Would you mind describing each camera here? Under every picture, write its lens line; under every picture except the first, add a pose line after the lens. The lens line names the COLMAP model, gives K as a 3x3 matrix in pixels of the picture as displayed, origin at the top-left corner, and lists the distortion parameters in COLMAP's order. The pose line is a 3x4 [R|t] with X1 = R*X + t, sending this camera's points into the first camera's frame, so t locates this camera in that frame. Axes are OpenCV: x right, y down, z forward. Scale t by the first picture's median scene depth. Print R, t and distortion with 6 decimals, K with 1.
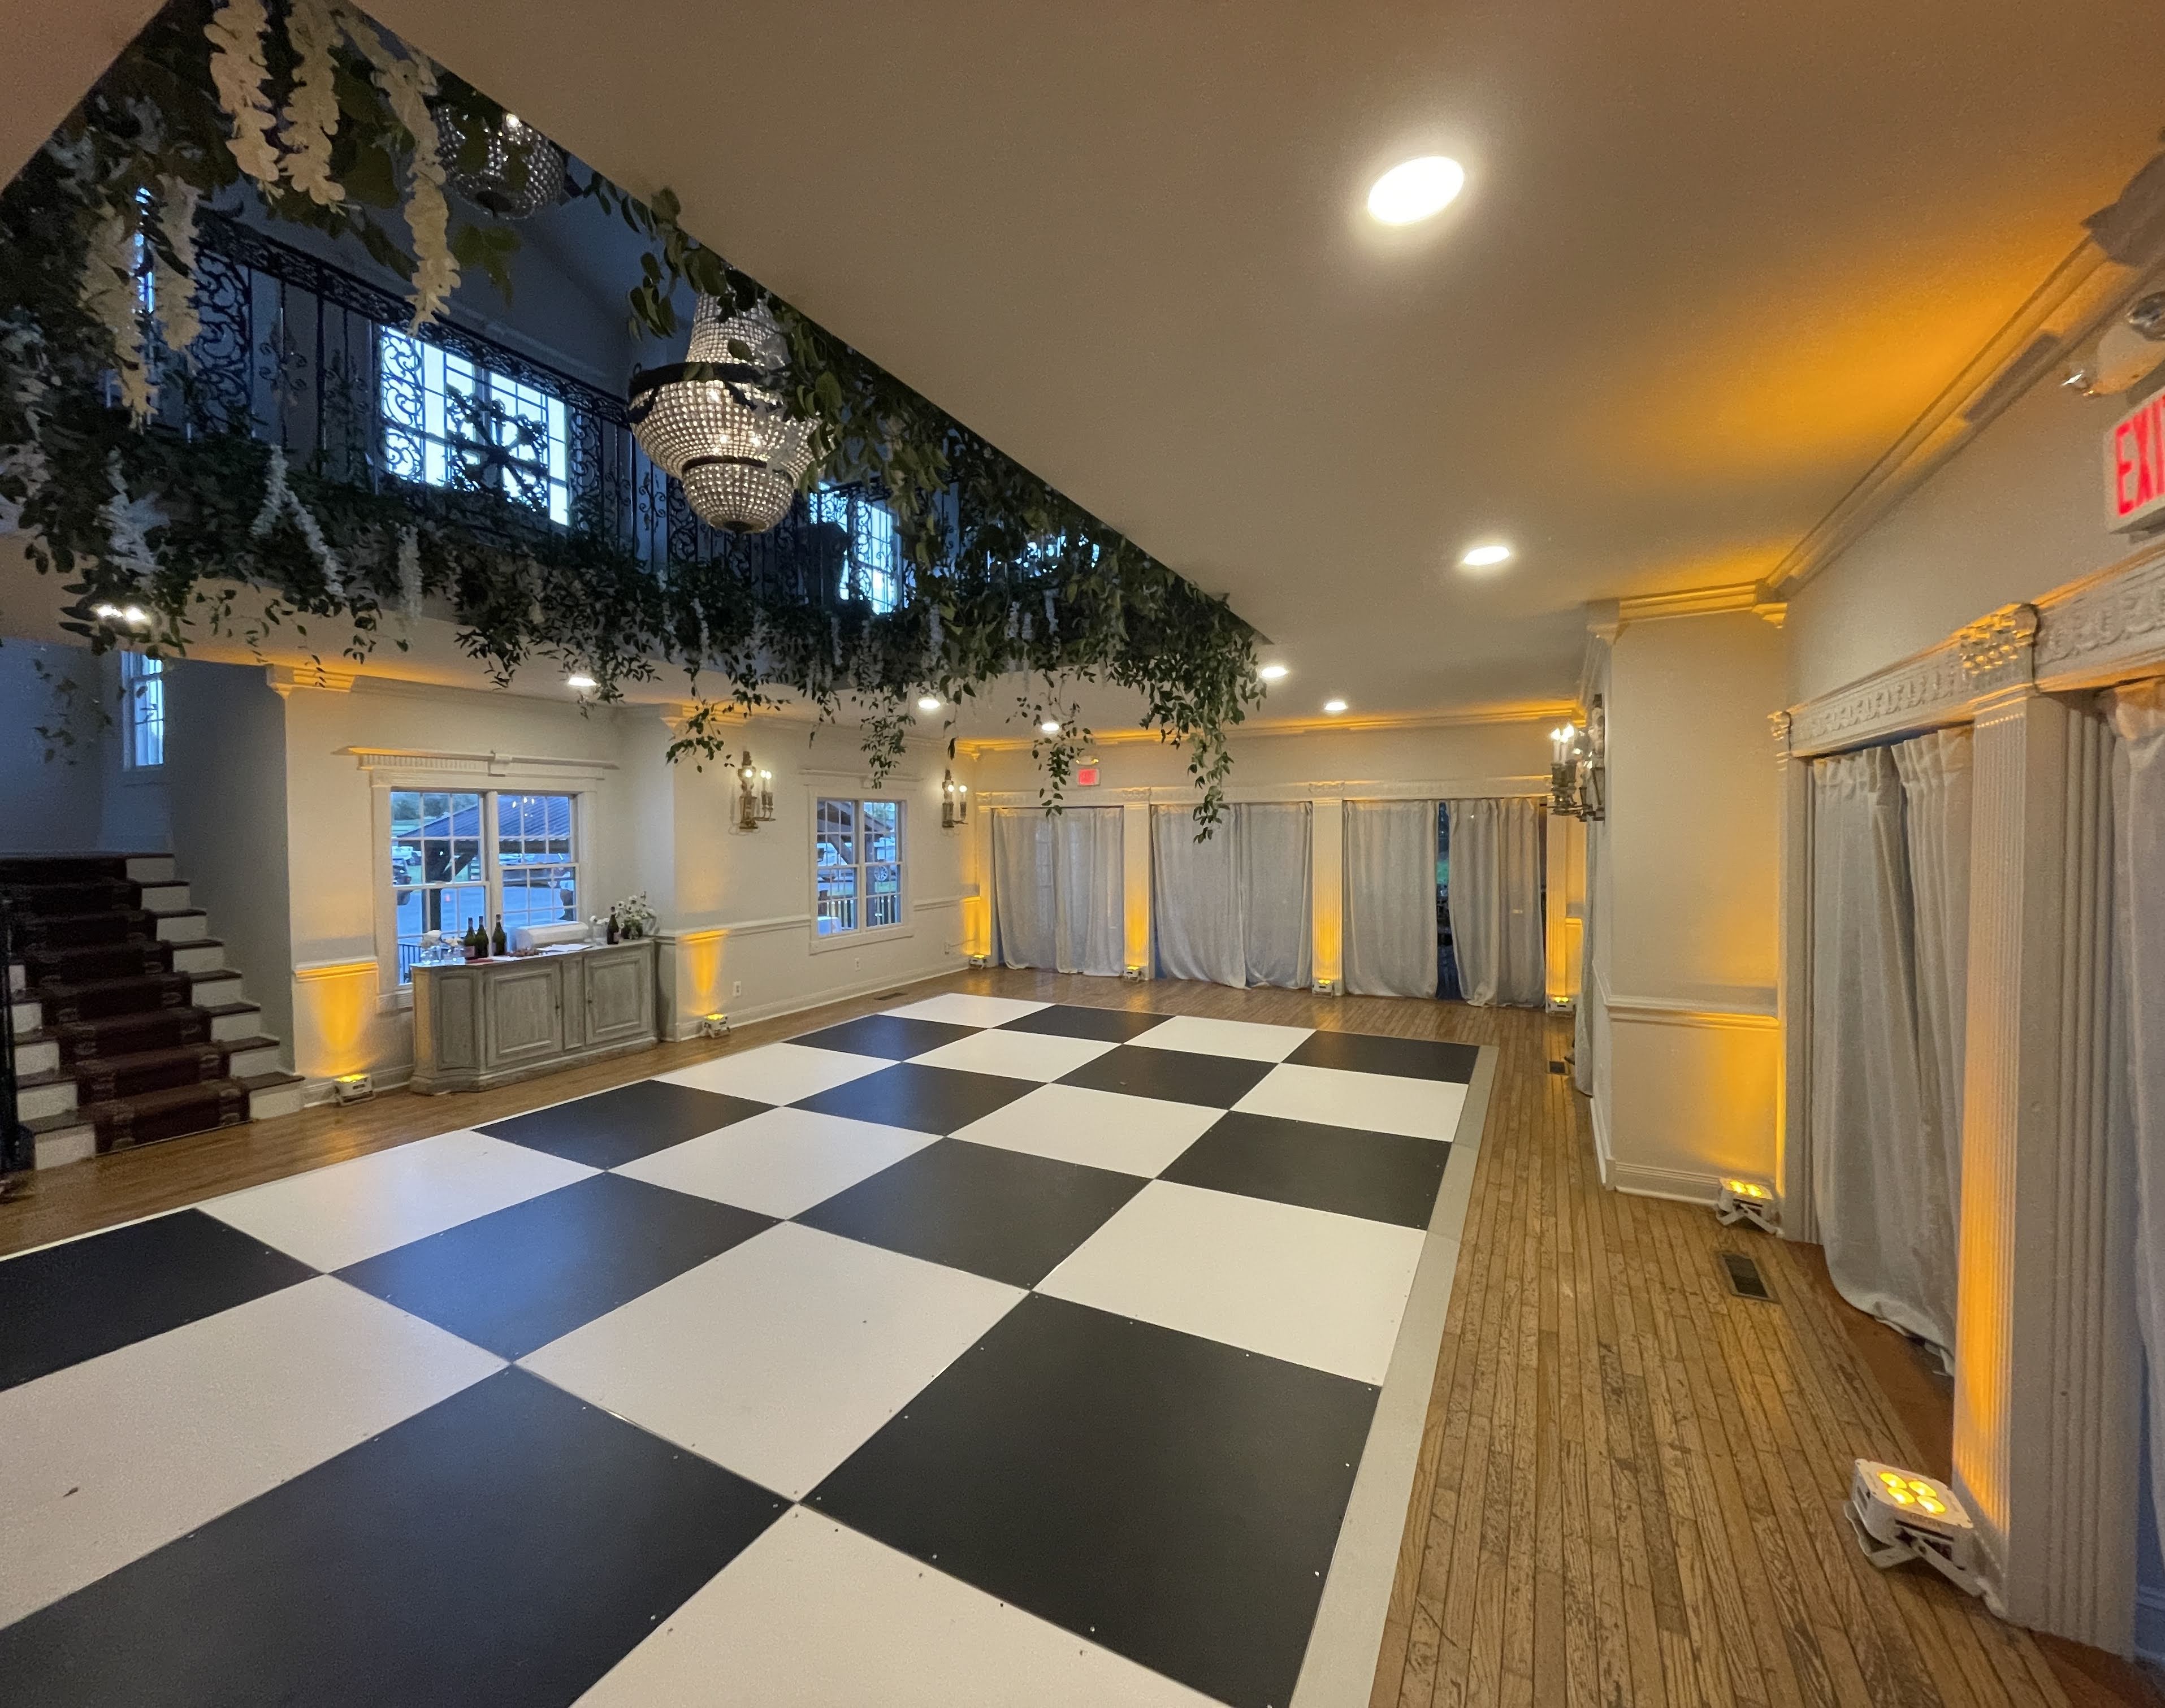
lens RADIAL K [[912.1, 0, 1023.0], [0, 912.1, 848.9], [0, 0, 1]] dist [-0.006167, 0.000428]
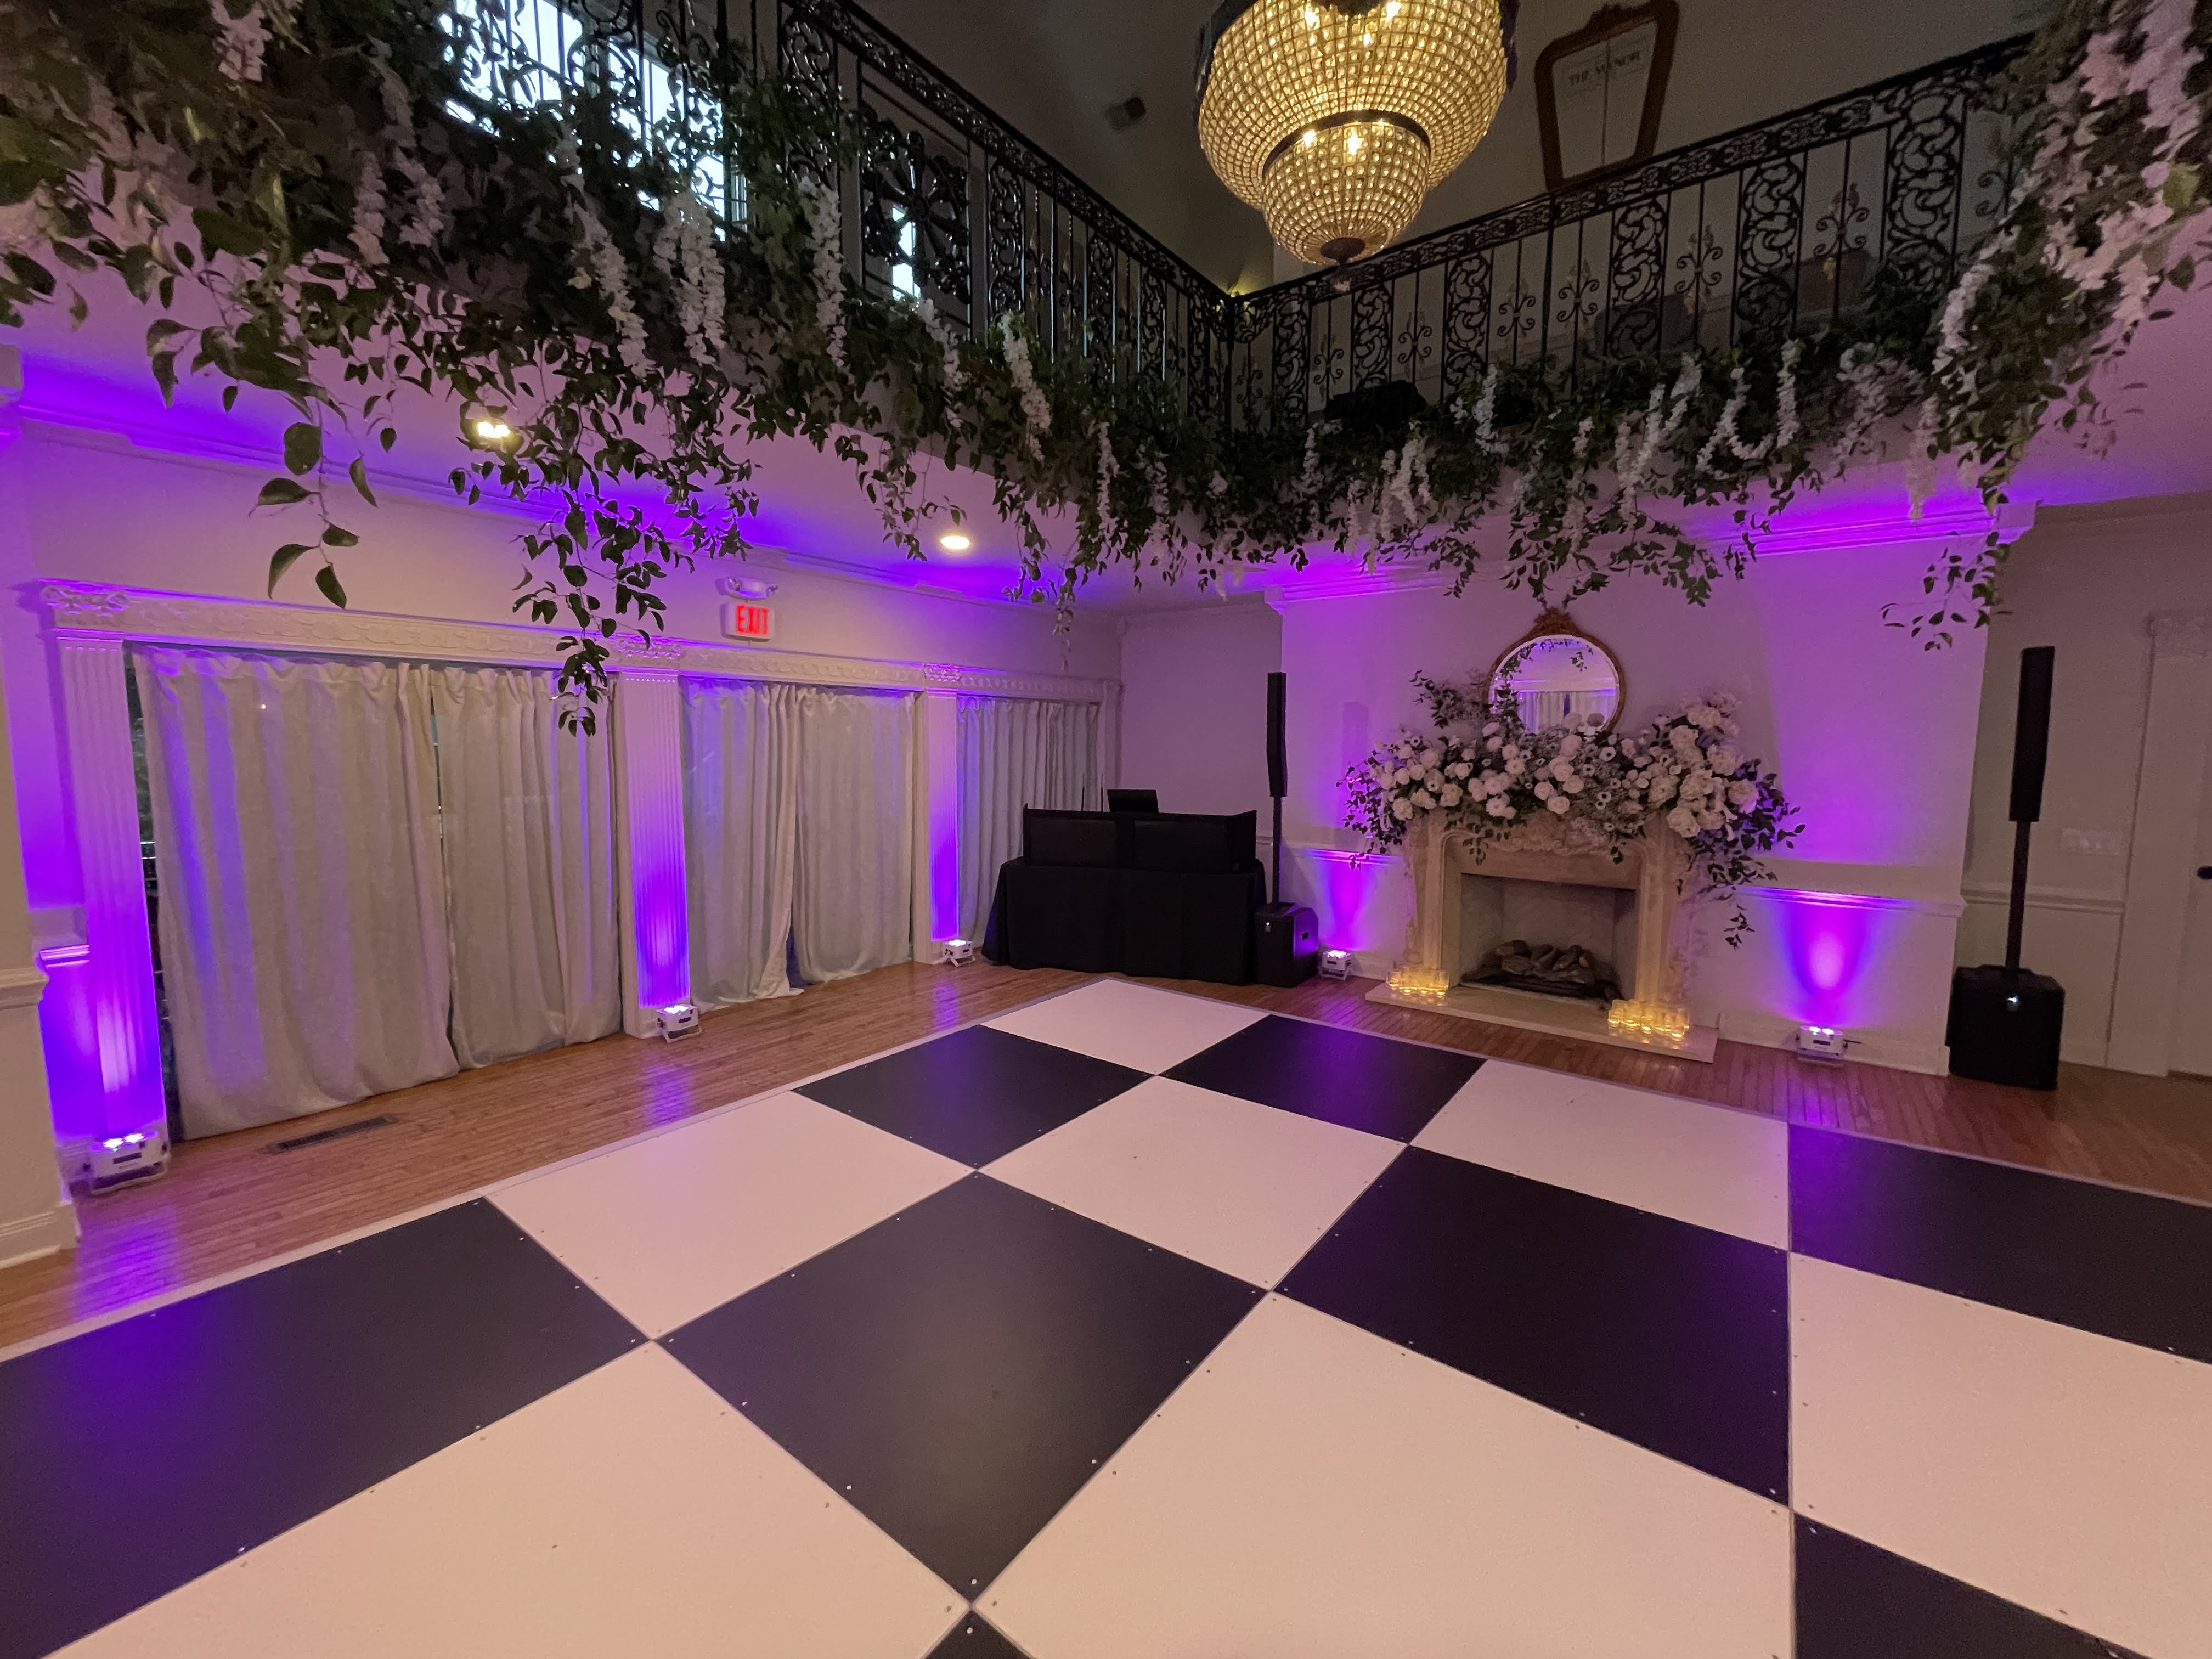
lens RADIAL K [[889.3, 0, 1095.5], [0, 889.3, 818.0], [0, 0, 1]] dist [-0.000717, -0.001364]
pose [[-0.990030, -0.012926, 0.140264, -0.195238], [0.002545, 0.993976, 0.109570, -0.014339], [-0.140836, 0.108834, -0.984033, 1.451949]]
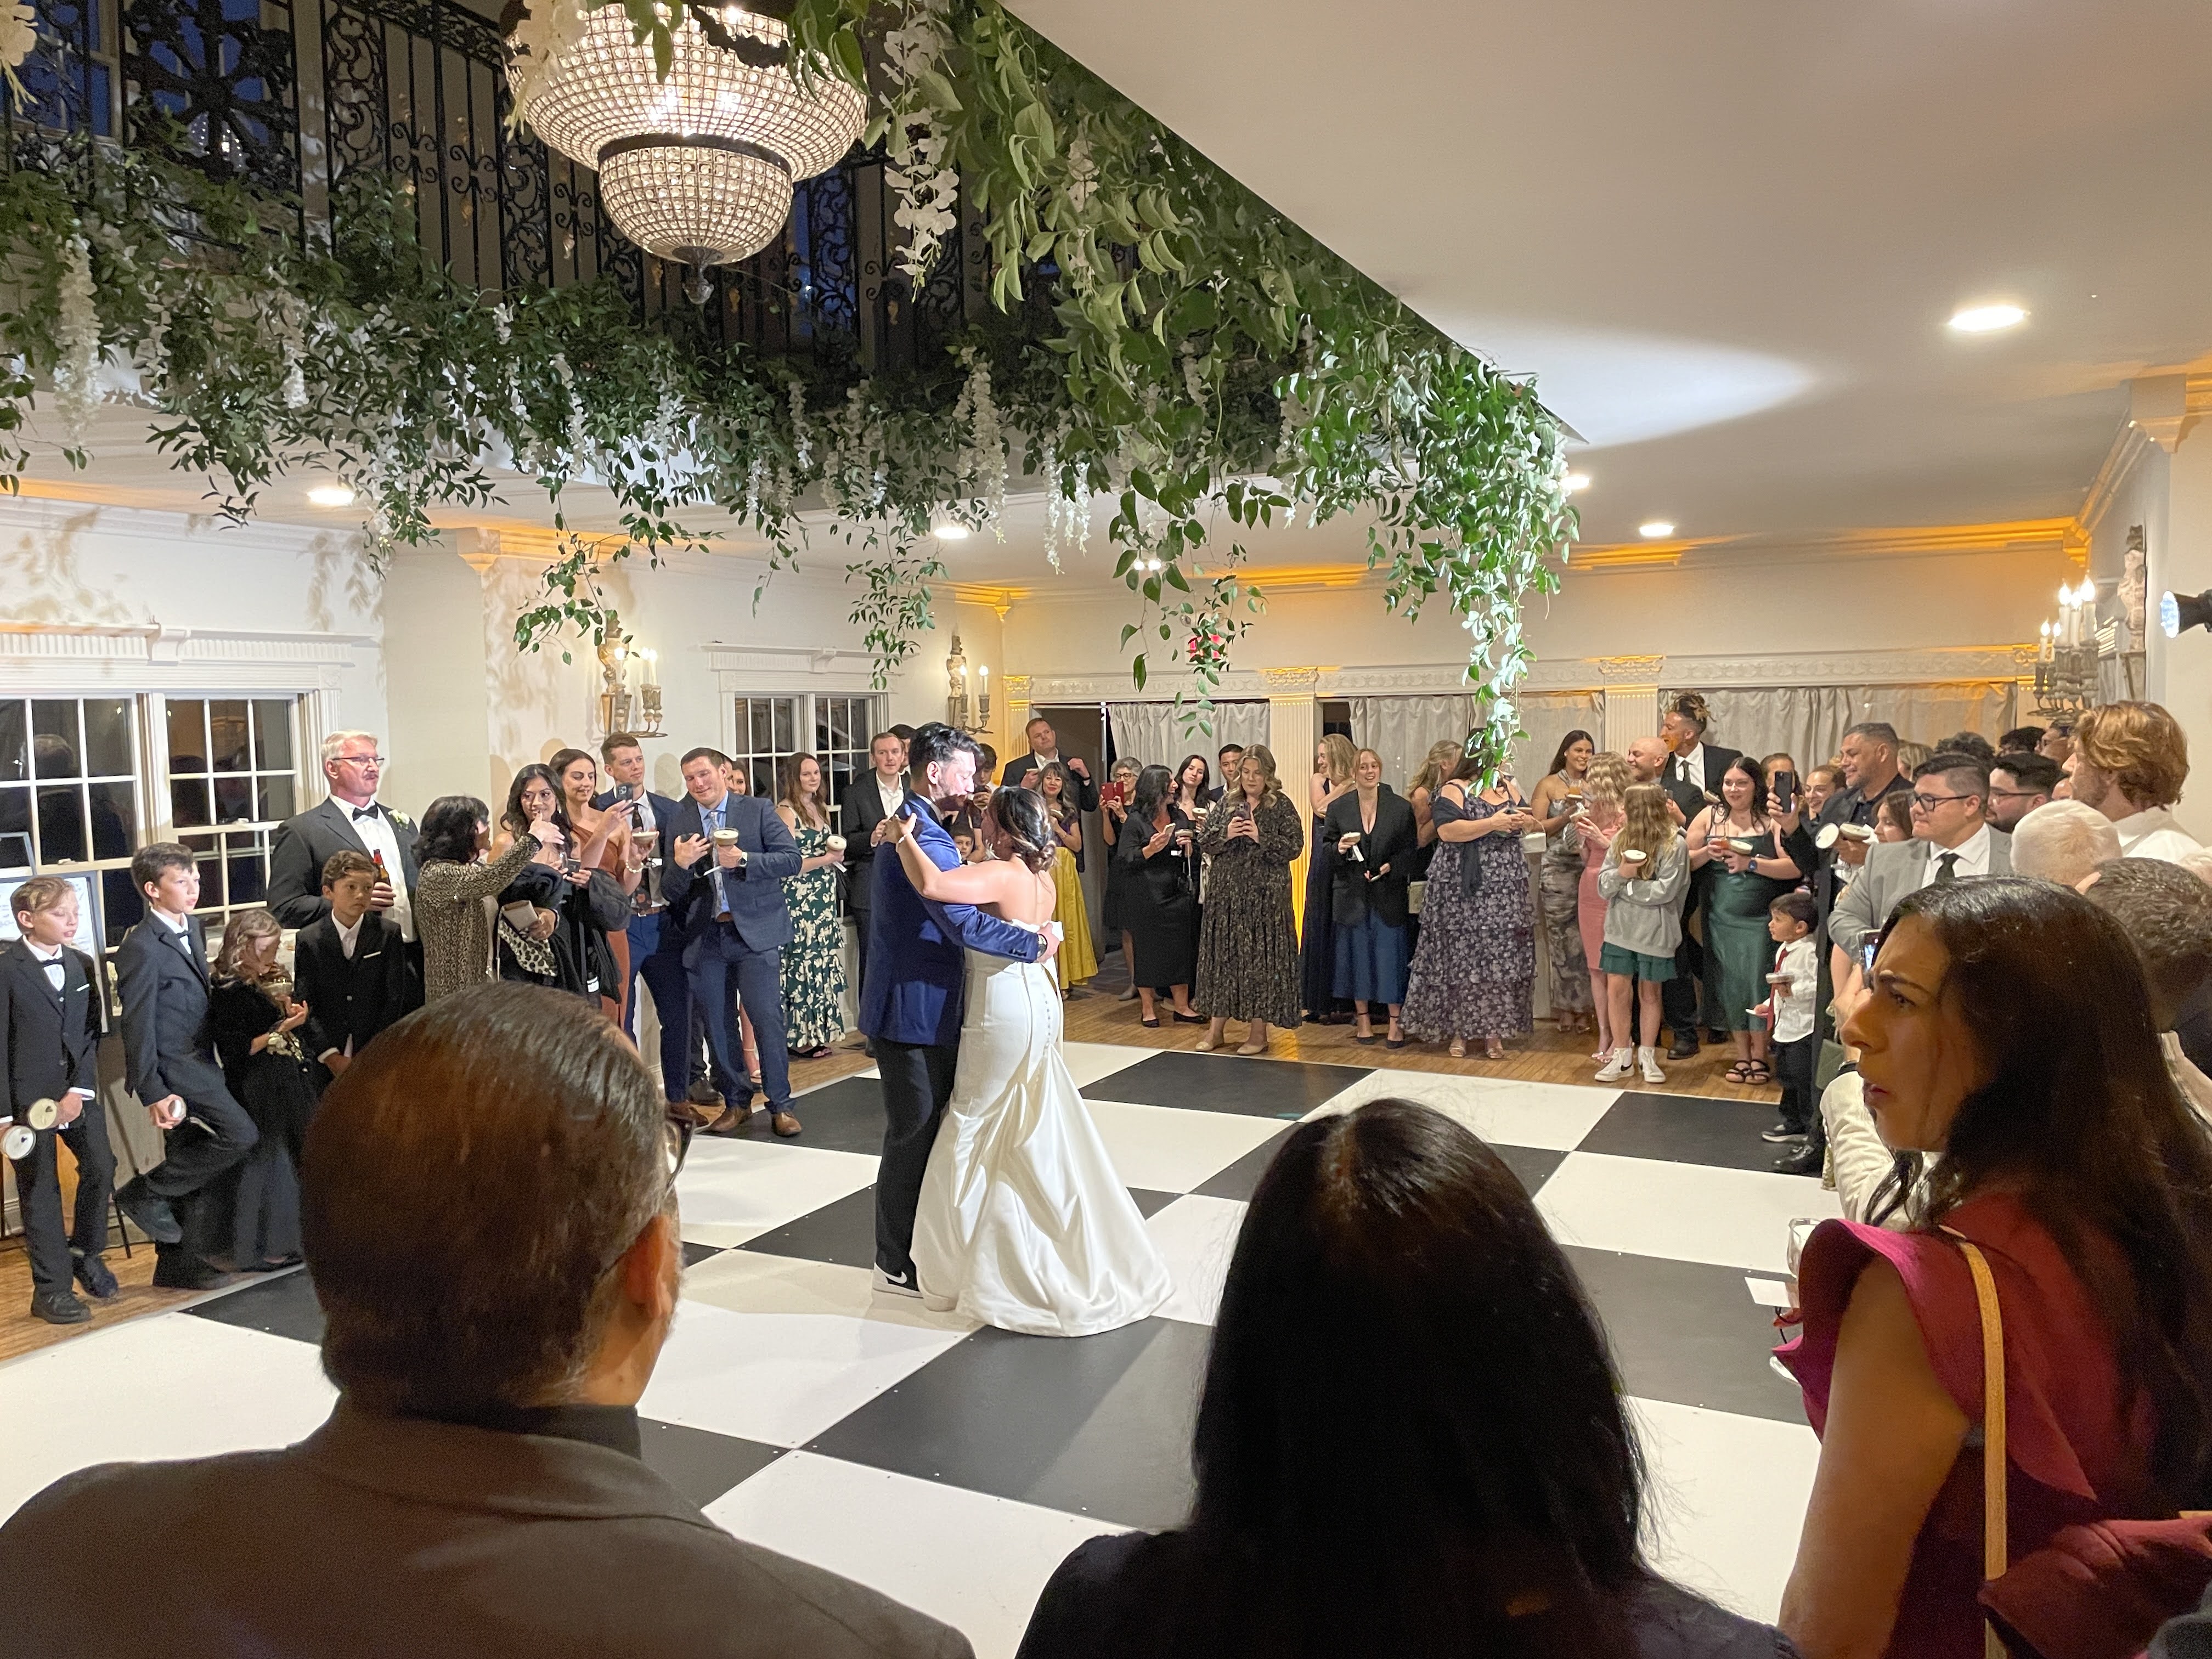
lens RADIAL K [[1661.0, 0, 1121.3], [0, 1661.0, 823.2], [0, 0, 1]] dist [0.050636, -0.032679]
pose [[0.998442, -0.011239, 0.054657, -0.092552], [0.008958, 0.999086, 0.041800, -0.033978], [-0.055077, -0.041245, 0.997630, -0.063492]]
